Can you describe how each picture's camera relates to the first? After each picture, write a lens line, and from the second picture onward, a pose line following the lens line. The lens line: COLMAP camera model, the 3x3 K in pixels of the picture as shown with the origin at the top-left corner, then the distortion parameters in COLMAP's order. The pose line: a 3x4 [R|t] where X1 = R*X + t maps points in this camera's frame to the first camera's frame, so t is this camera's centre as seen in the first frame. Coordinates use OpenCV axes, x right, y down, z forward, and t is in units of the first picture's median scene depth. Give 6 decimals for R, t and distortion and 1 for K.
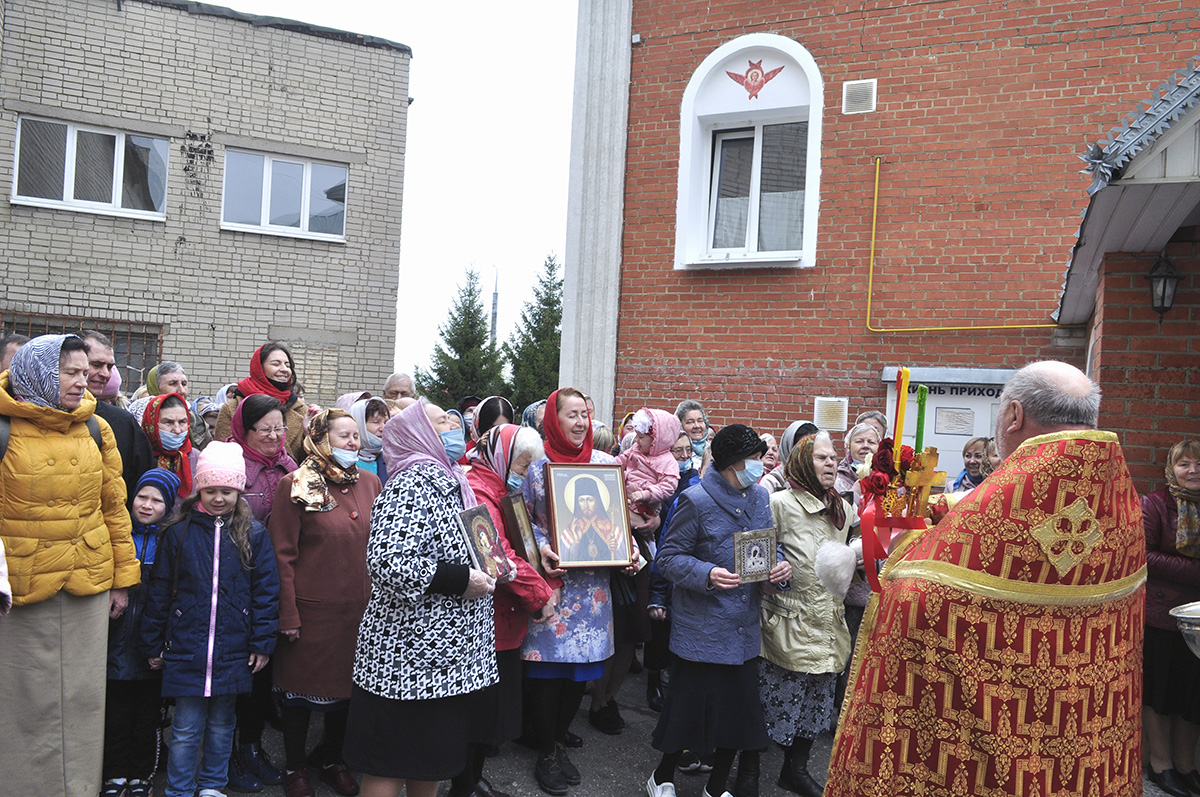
lens RADIAL K [[916.3, 0, 600.4], [0, 916.3, 413.9], [0, 0, 1]] dist [-0.038824, 0.007931]
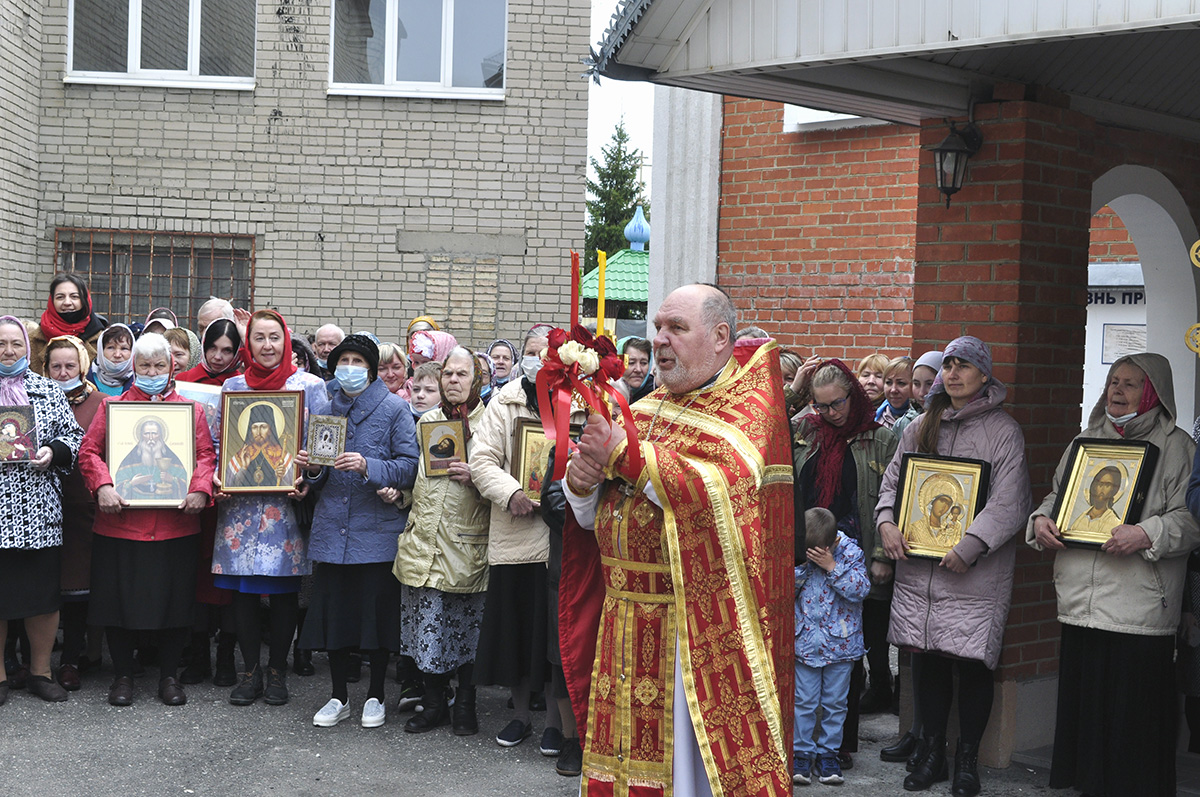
lens RADIAL K [[1808.5, 0, 600.0], [0, 1808.5, 398.5], [0, 0, 1]] dist [-0.017710, -0.119561]
pose [[0.922518, -0.007973, -0.385873, 0.309858], [0.013521, 0.999841, 0.011667, 0.015135], [0.385718, -0.015980, 0.922478, -0.196300]]
